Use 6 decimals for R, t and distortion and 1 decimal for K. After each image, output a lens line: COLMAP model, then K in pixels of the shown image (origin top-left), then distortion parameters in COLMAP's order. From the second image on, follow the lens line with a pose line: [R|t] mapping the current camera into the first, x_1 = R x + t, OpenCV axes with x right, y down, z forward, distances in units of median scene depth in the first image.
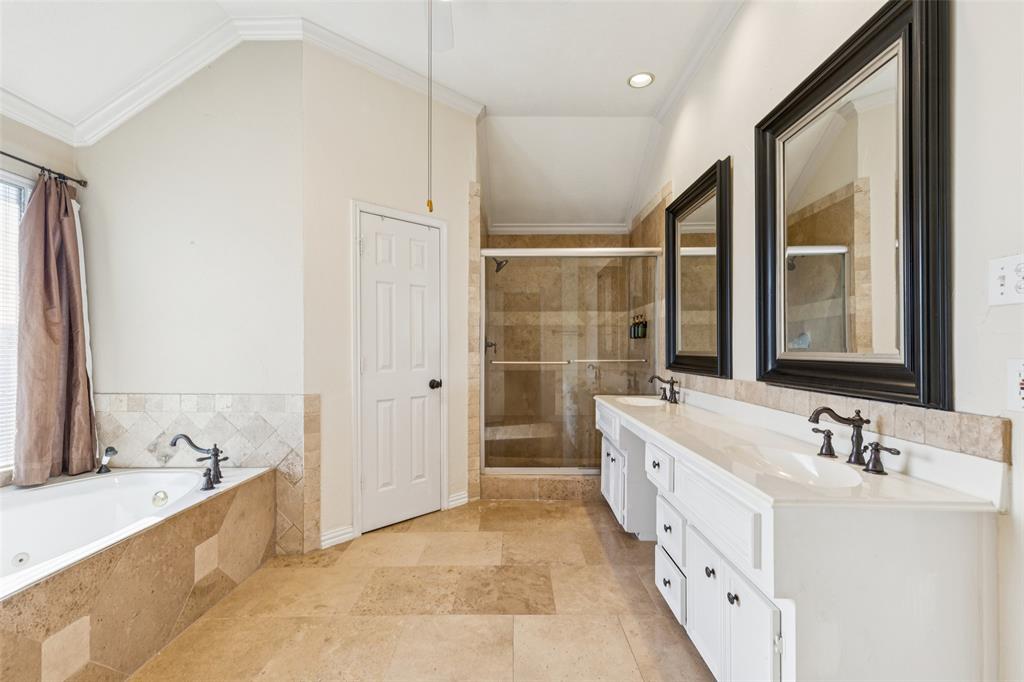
lens RADIAL K [[468.1, 0, 515.9], [0, 468.1, 348.4], [0, 0, 1]] dist [0.011766, -0.000893]
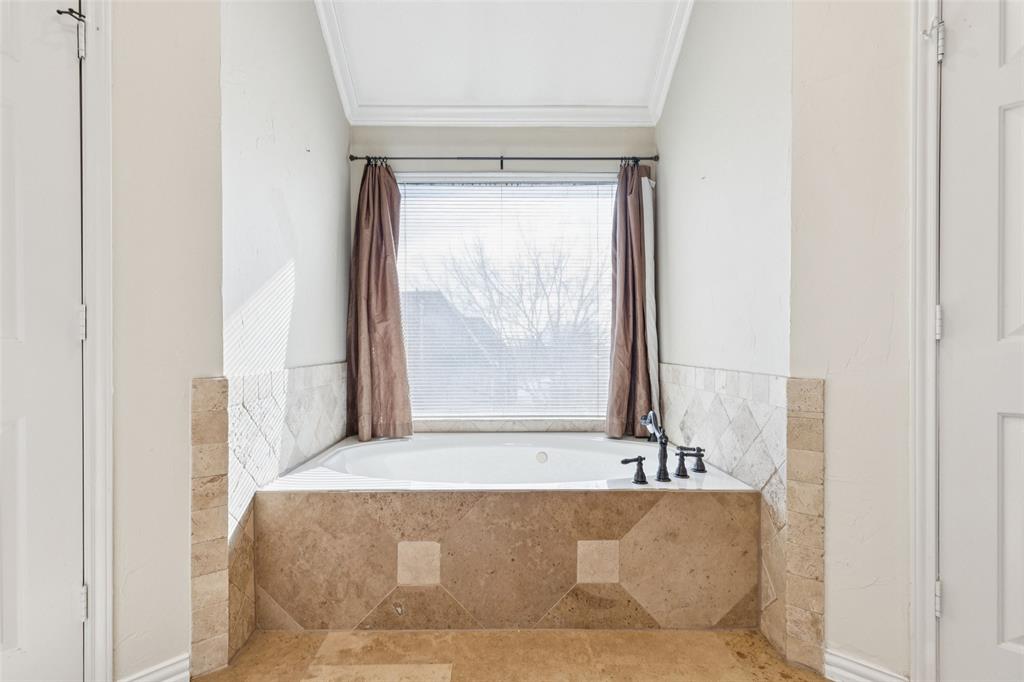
lens RADIAL K [[468.1, 0, 515.9], [0, 468.1, 348.4], [0, 0, 1]] dist [0.011766, -0.000893]
pose [[0.005143, 0.004515, -0.999977, 0.137236], [0.004538, 0.999979, 0.004538, 0.074159], [0.999976, -0.004561, 0.005123, 0.834729]]
